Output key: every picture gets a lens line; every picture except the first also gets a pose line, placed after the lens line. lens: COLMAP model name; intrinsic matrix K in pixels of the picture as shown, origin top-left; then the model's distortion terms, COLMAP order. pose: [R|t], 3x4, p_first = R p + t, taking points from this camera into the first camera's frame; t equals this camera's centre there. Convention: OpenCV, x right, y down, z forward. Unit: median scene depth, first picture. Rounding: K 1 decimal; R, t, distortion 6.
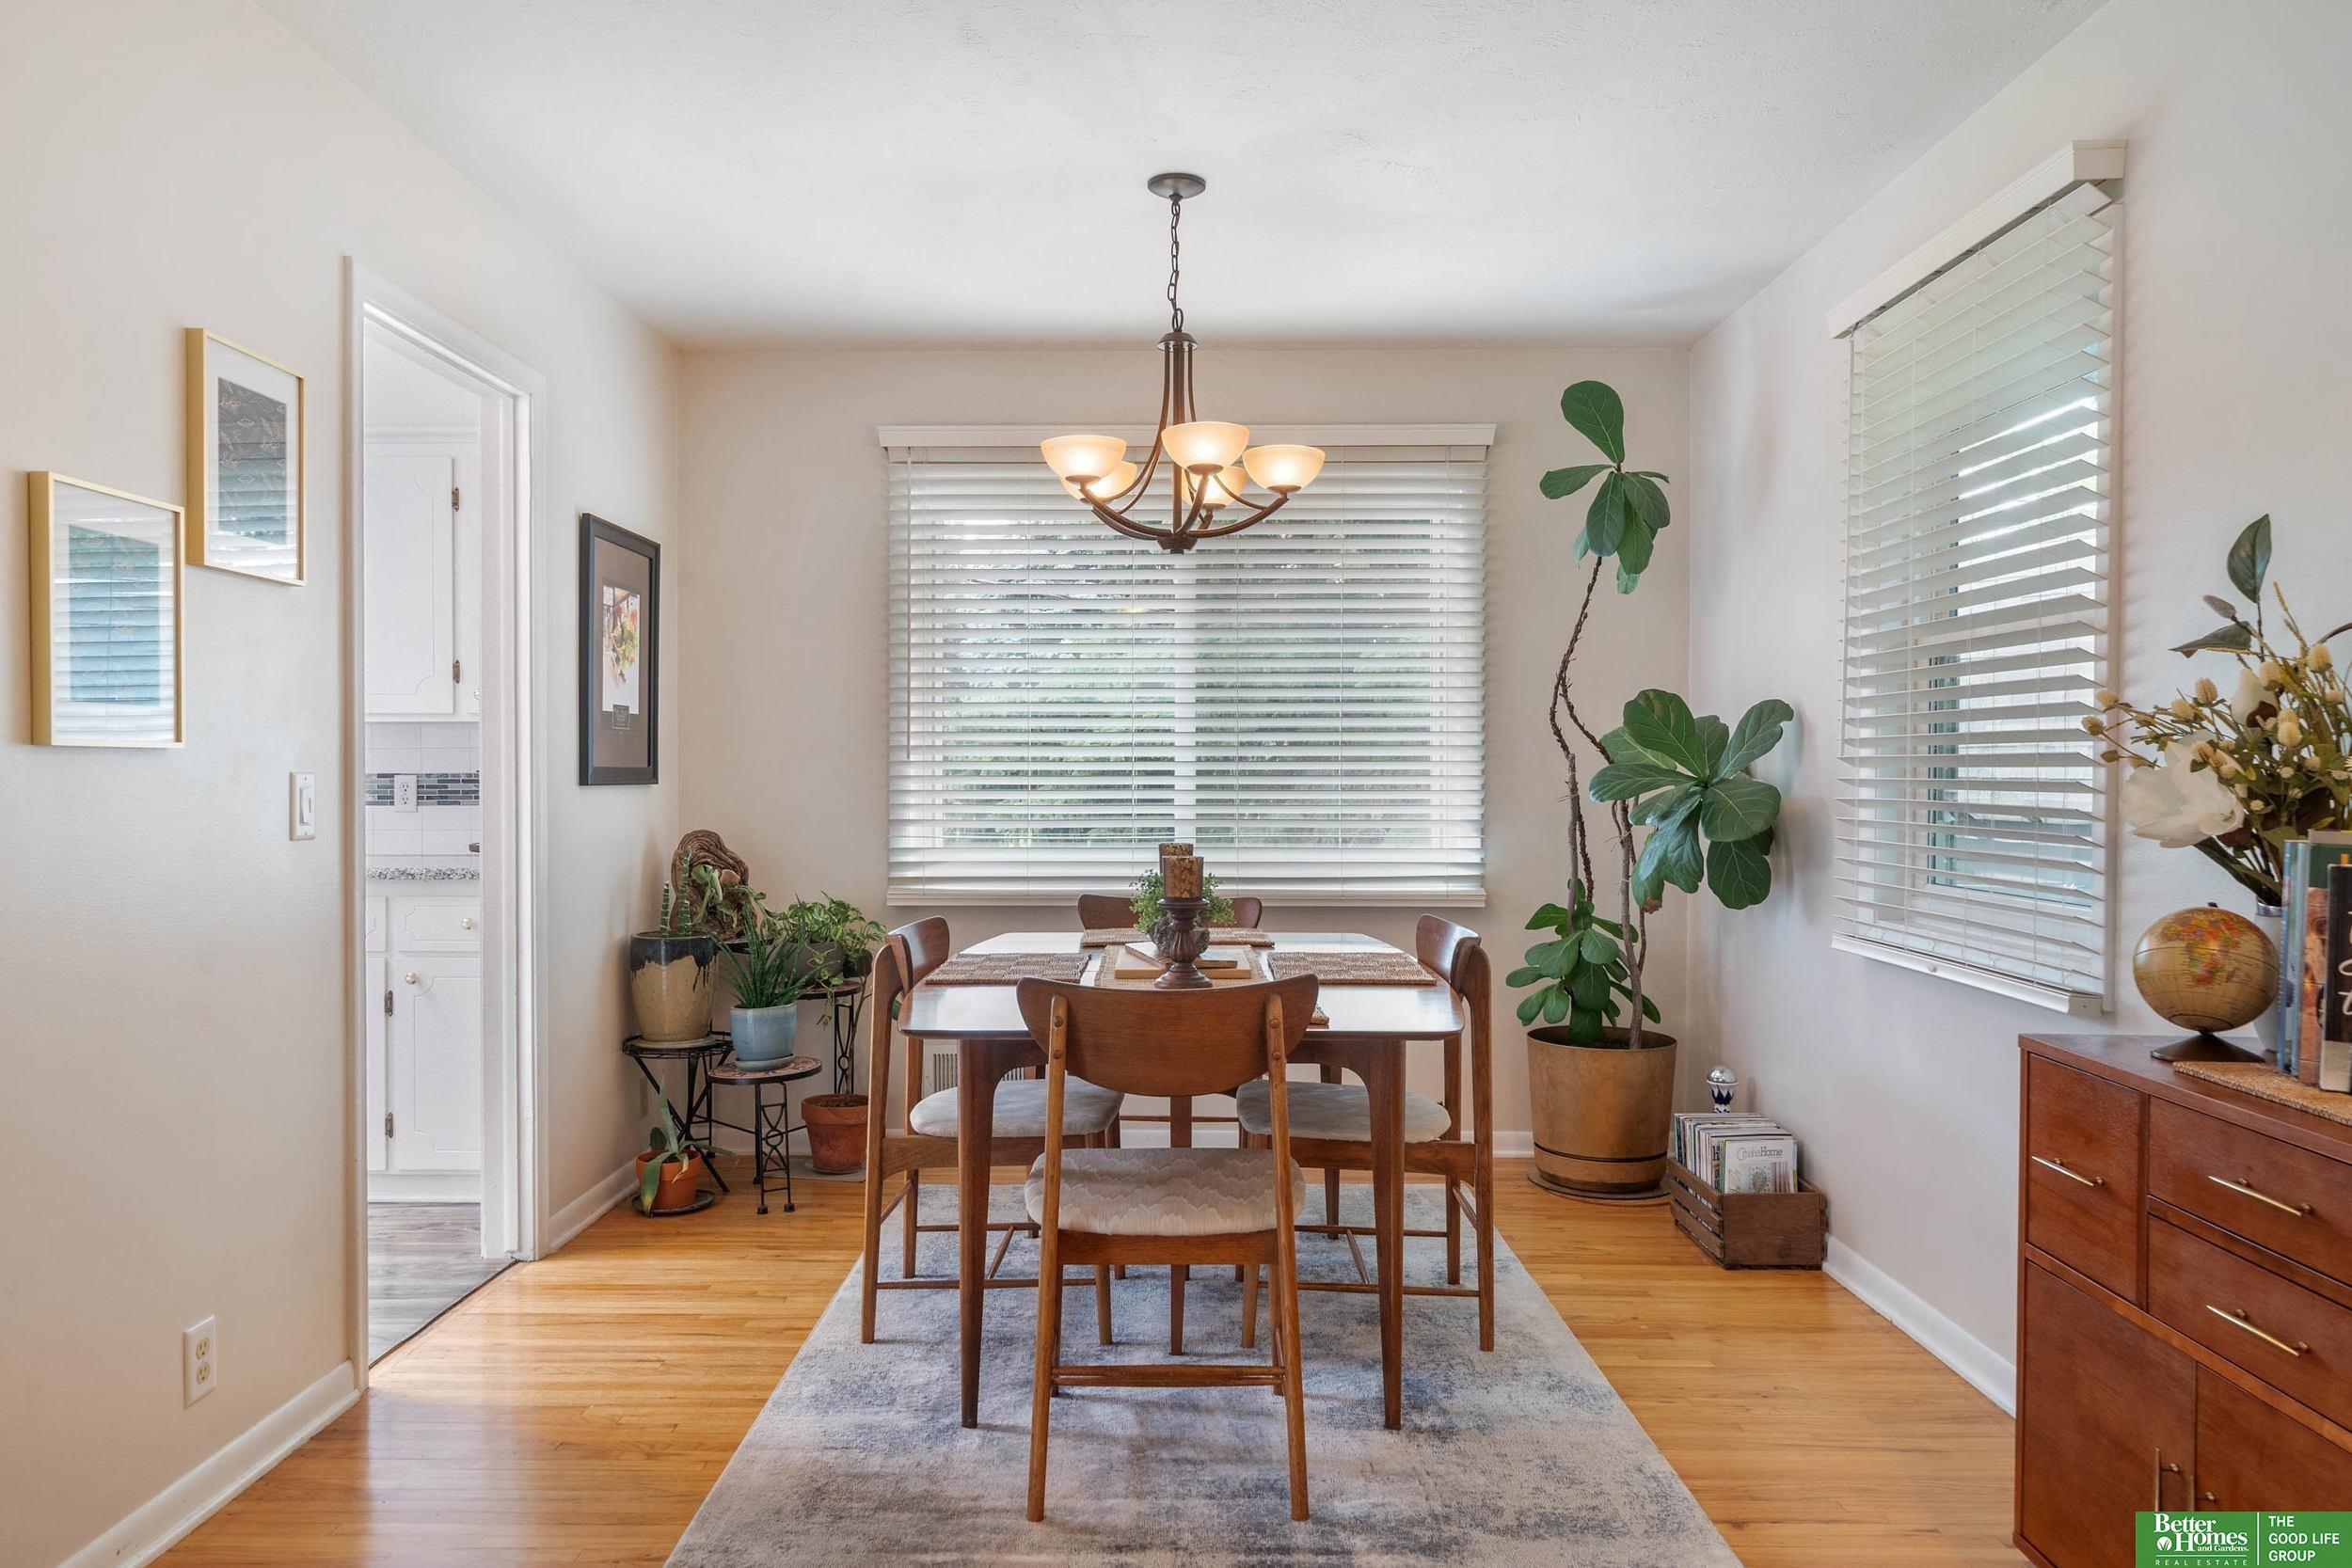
lens RADIAL K [[1614.4, 0, 1171.7], [0, 1614.4, 789.8], [0, 0, 1]] dist [0.004438, 0.002017]
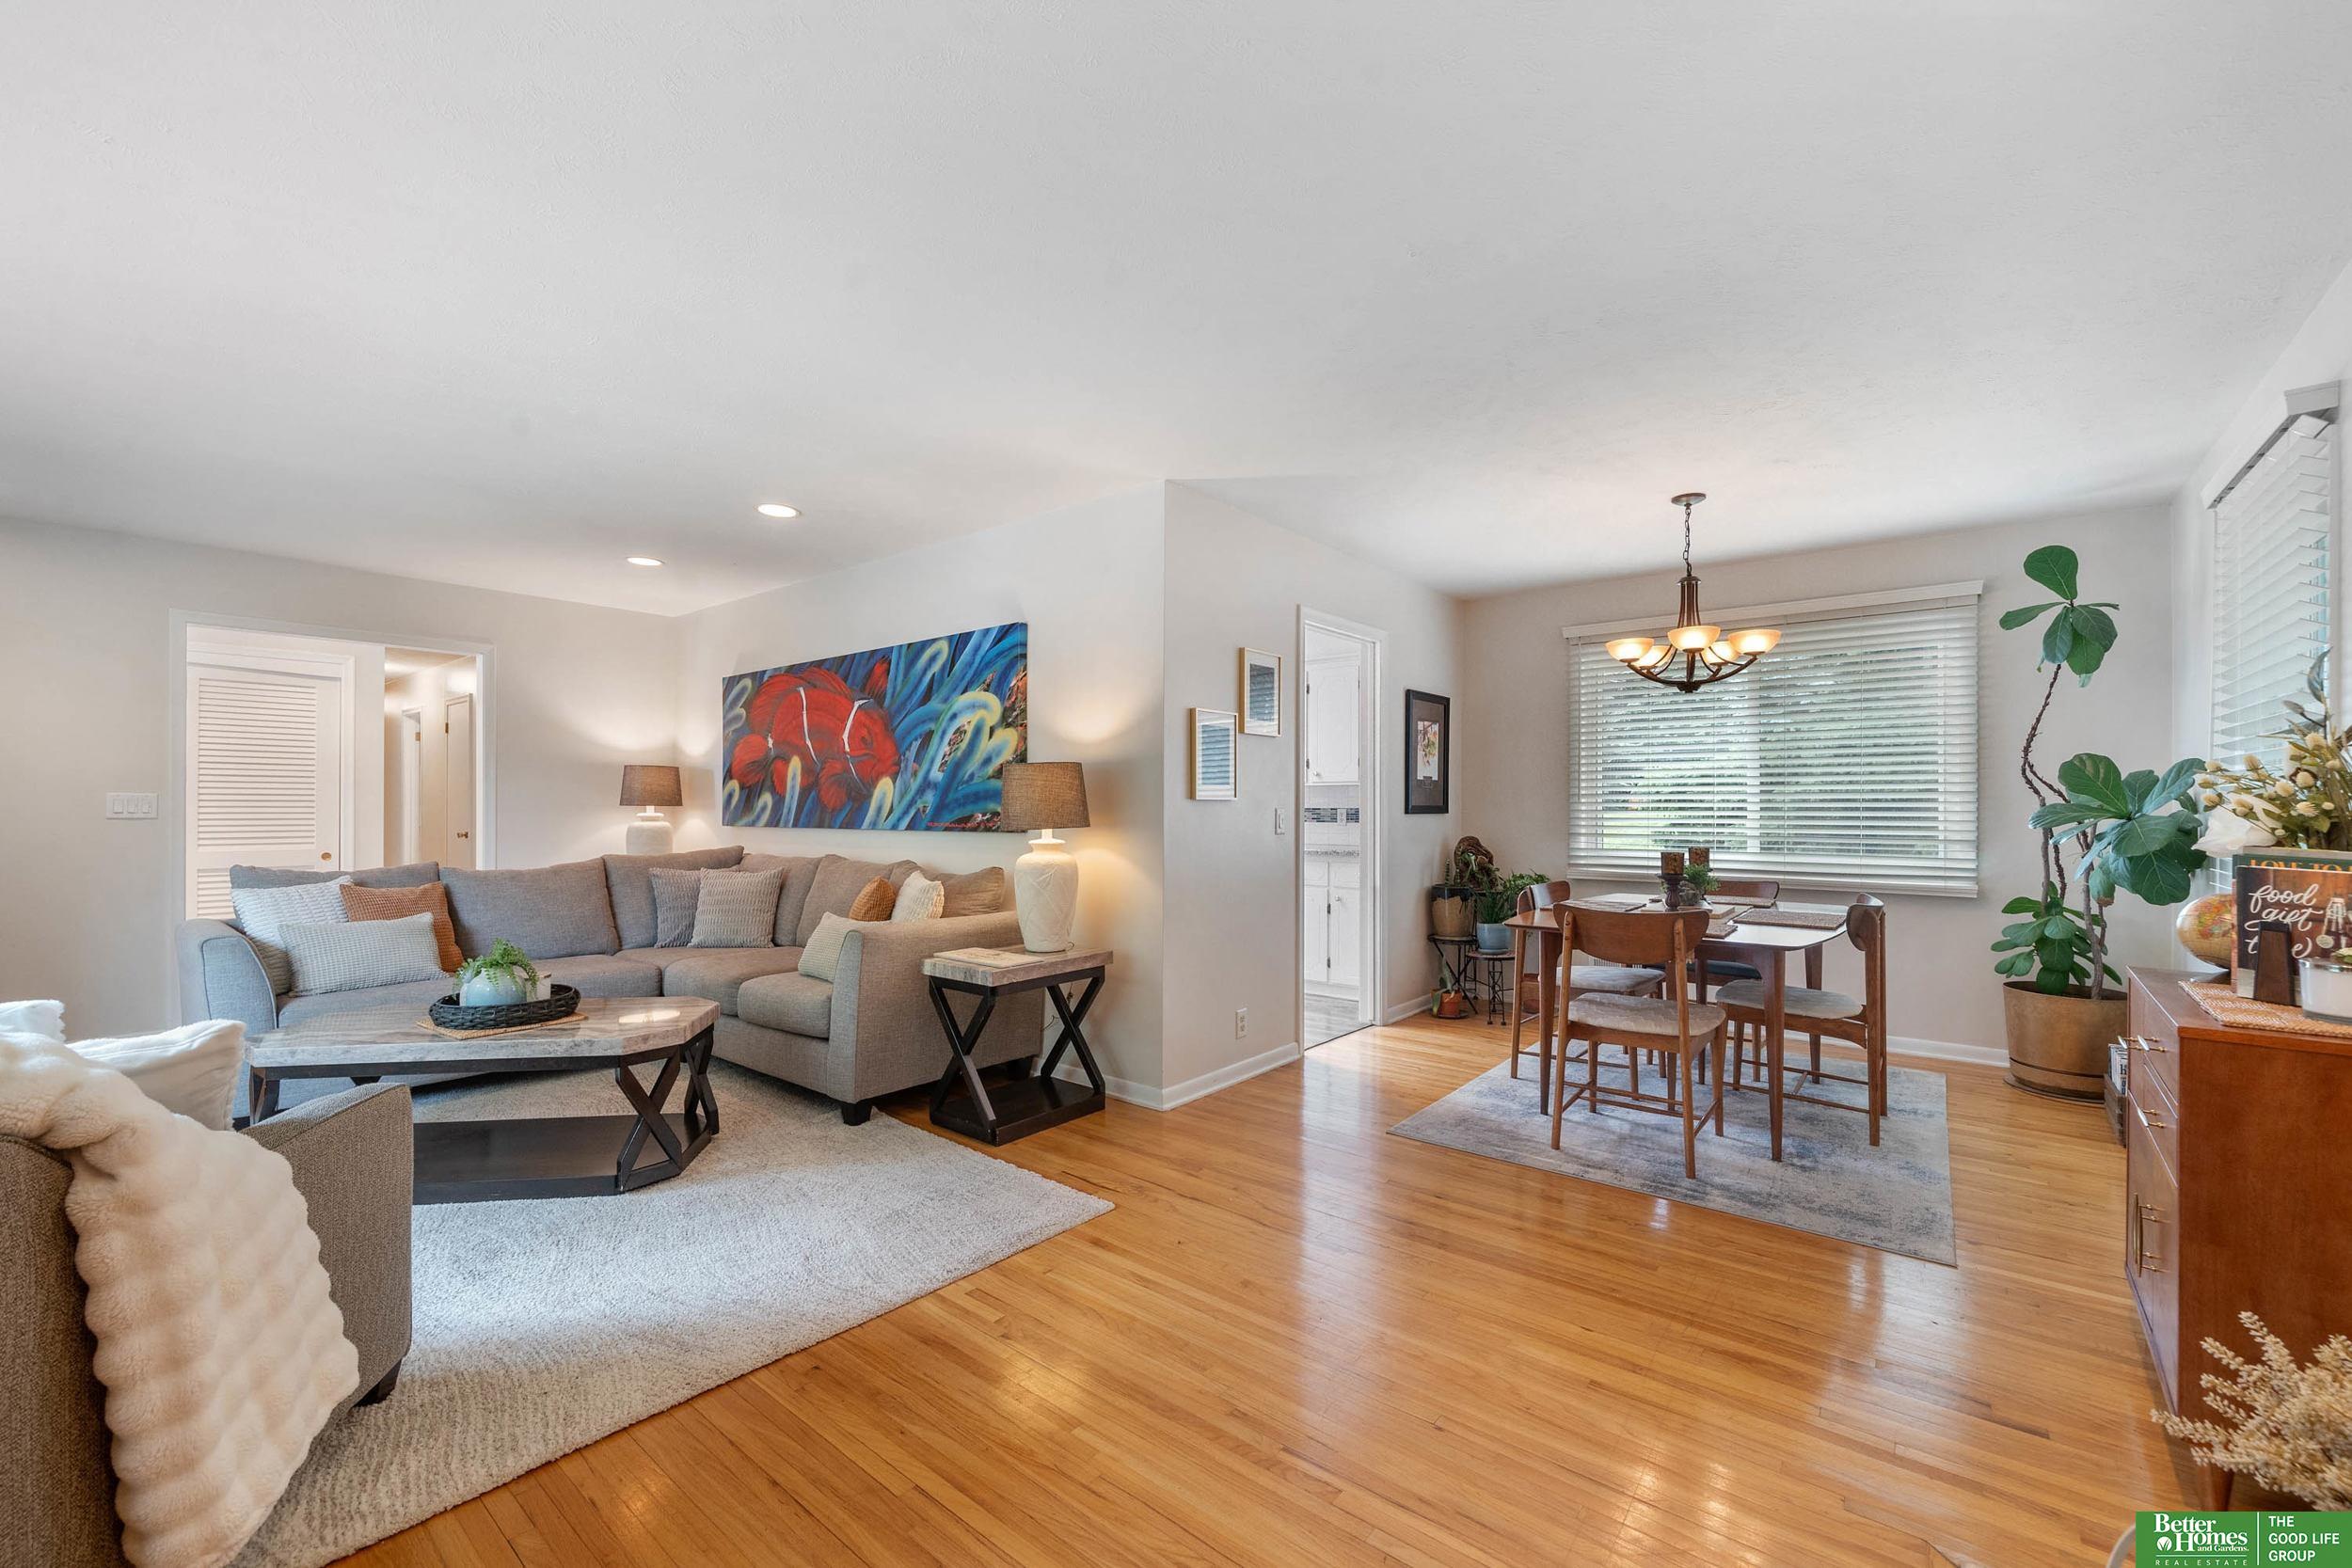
lens RADIAL K [[935.2, 0, 1168.3], [0, 935.2, 809.9], [0, 0, 1]] dist [-0.000267, -0.000027]
pose [[0.783401, 0.003828, -0.621504, 0.179555], [-0.008176, 0.999958, -0.004146, -0.000280], [0.621462, 0.008329, 0.783400, -0.201566]]
